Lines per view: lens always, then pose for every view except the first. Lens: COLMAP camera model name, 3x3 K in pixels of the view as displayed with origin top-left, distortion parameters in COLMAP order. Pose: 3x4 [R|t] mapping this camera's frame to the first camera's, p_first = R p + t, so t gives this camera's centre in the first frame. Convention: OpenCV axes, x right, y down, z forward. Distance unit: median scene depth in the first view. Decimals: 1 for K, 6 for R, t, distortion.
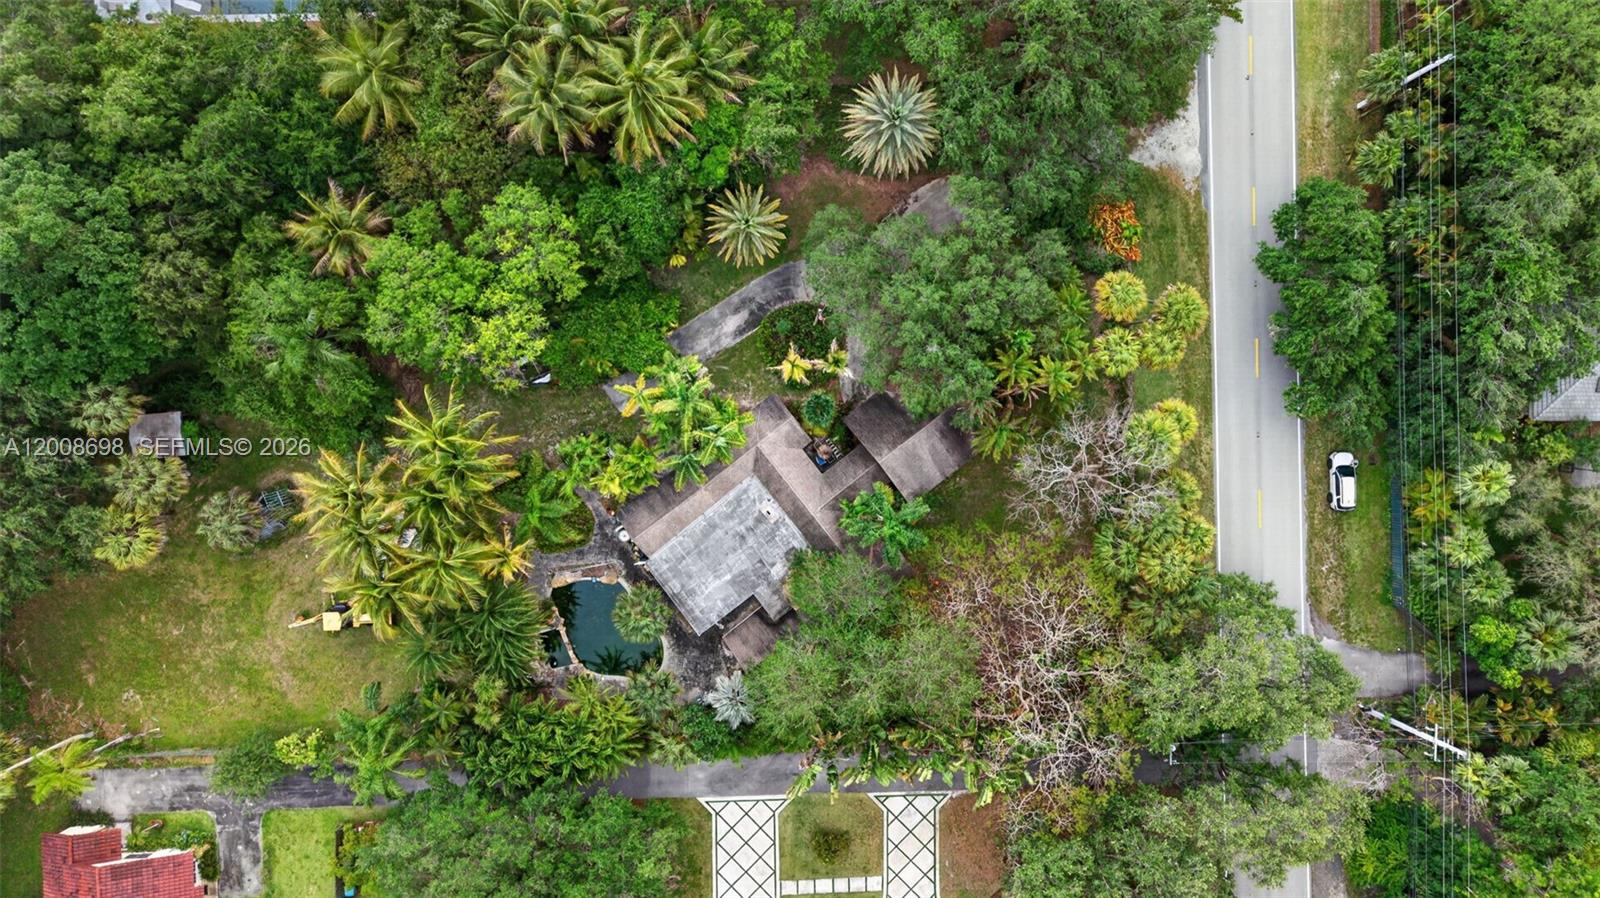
lens RADIAL K [[949.4, 0, 794.6], [0, 949.4, 425.1], [0, 0, 1]] dist [0.042391, -0.038042]
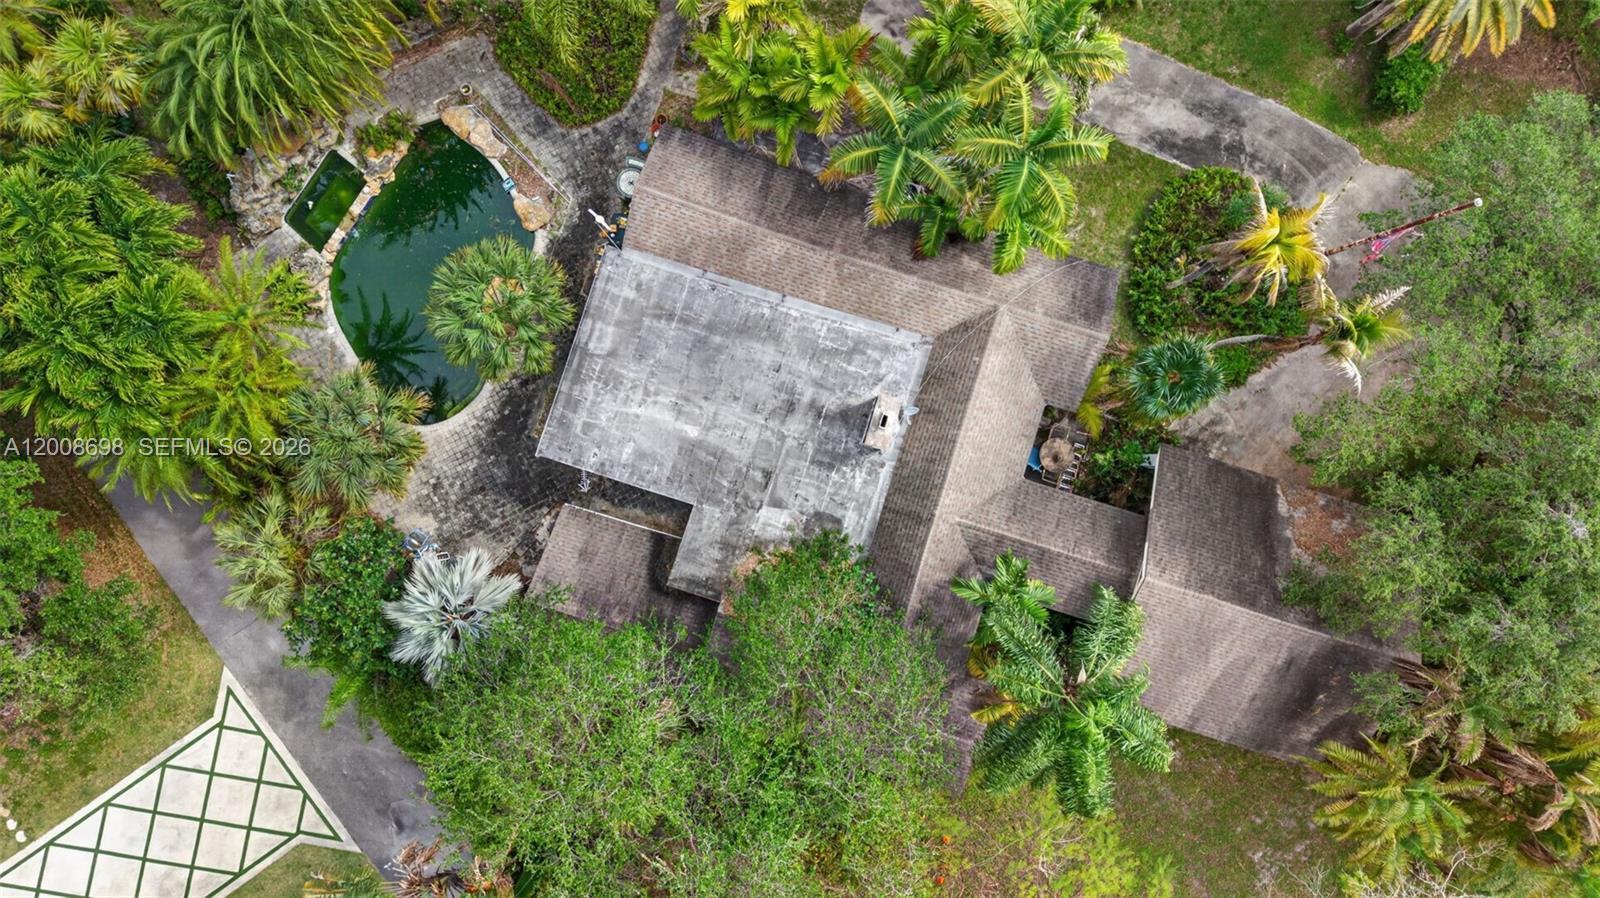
lens RADIAL K [[949.4, 0, 794.6], [0, 949.4, 425.1], [0, 0, 1]] dist [0.042391, -0.038042]
pose [[0.566892, 0.823488, -0.022367, -0.040310], [-0.823792, 0.566661, -0.016180, 0.137136], [-0.000650, 0.027598, 0.999619, 0.626267]]
